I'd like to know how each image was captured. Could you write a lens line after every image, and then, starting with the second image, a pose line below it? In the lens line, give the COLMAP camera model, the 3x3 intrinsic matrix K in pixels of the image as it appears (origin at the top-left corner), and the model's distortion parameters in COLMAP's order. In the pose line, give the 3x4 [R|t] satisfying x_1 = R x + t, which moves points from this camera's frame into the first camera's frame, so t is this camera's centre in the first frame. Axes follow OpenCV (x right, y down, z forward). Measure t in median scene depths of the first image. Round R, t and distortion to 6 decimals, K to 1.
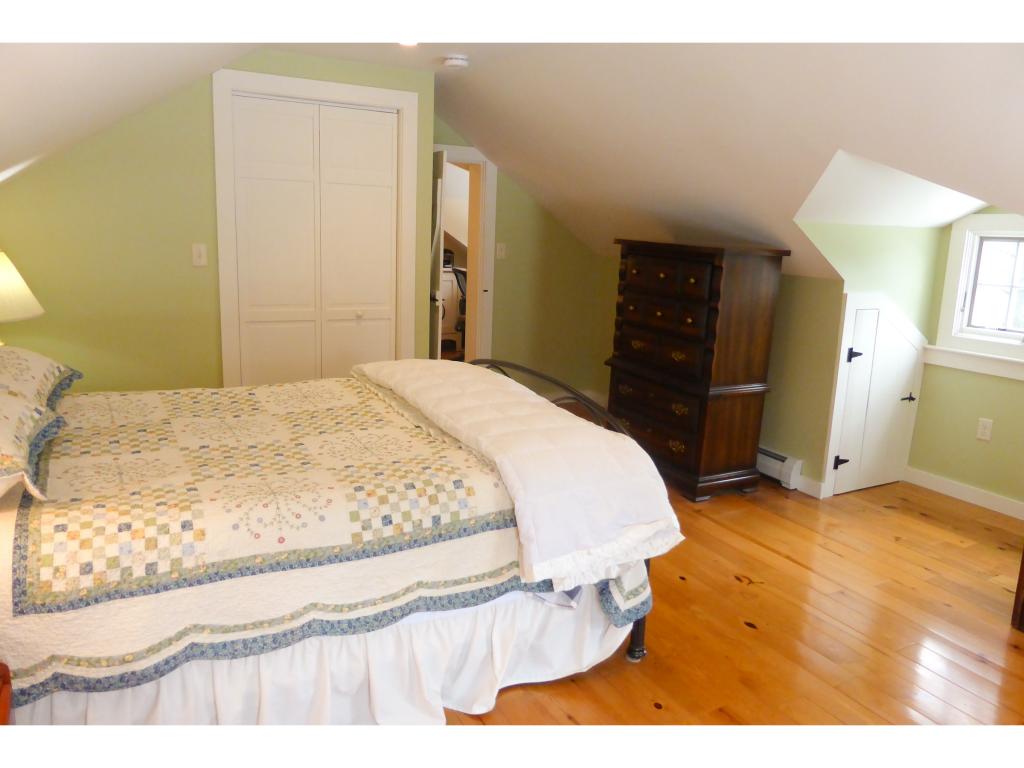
lens RADIAL K [[759.5, 0, 511.7], [0, 759.5, 385.7], [0, 0, 1]] dist [-0.020332, 0.004104]
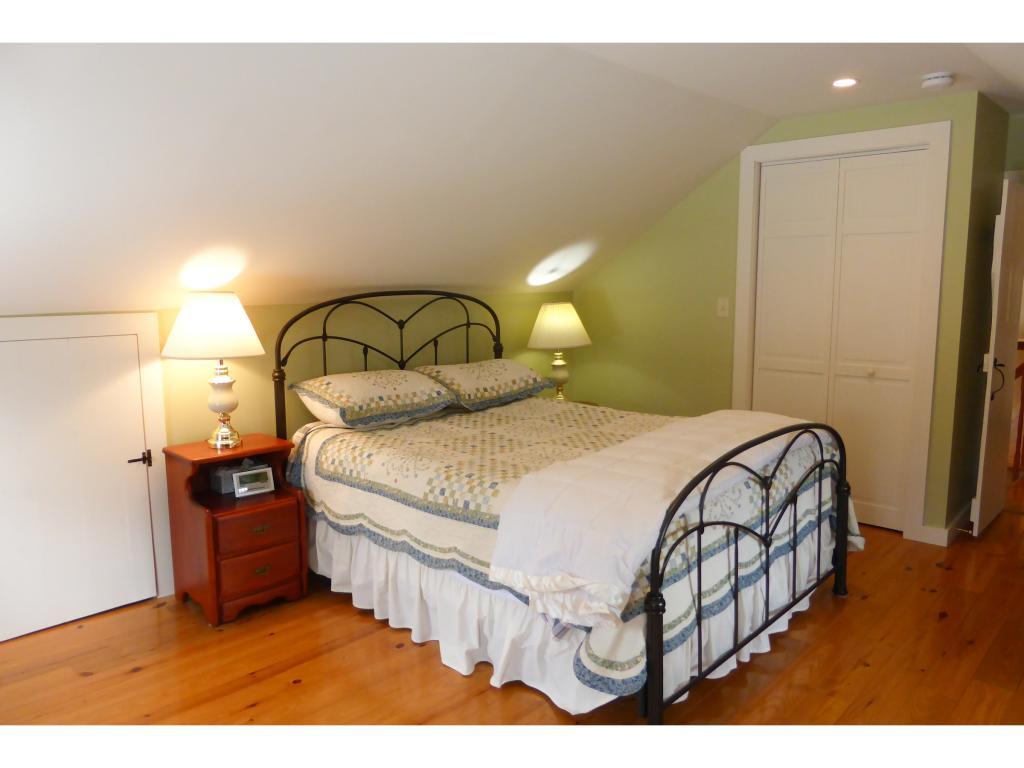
lens RADIAL K [[759.5, 0, 510.9], [0, 759.5, 378.7], [0, 0, 1]] dist [-0.020332, 0.004104]
pose [[0.297558, 0.086151, -0.950809, 1.207119], [-0.170456, 0.984712, 0.035878, -0.099280], [0.939364, 0.151395, 0.307694, 0.681104]]
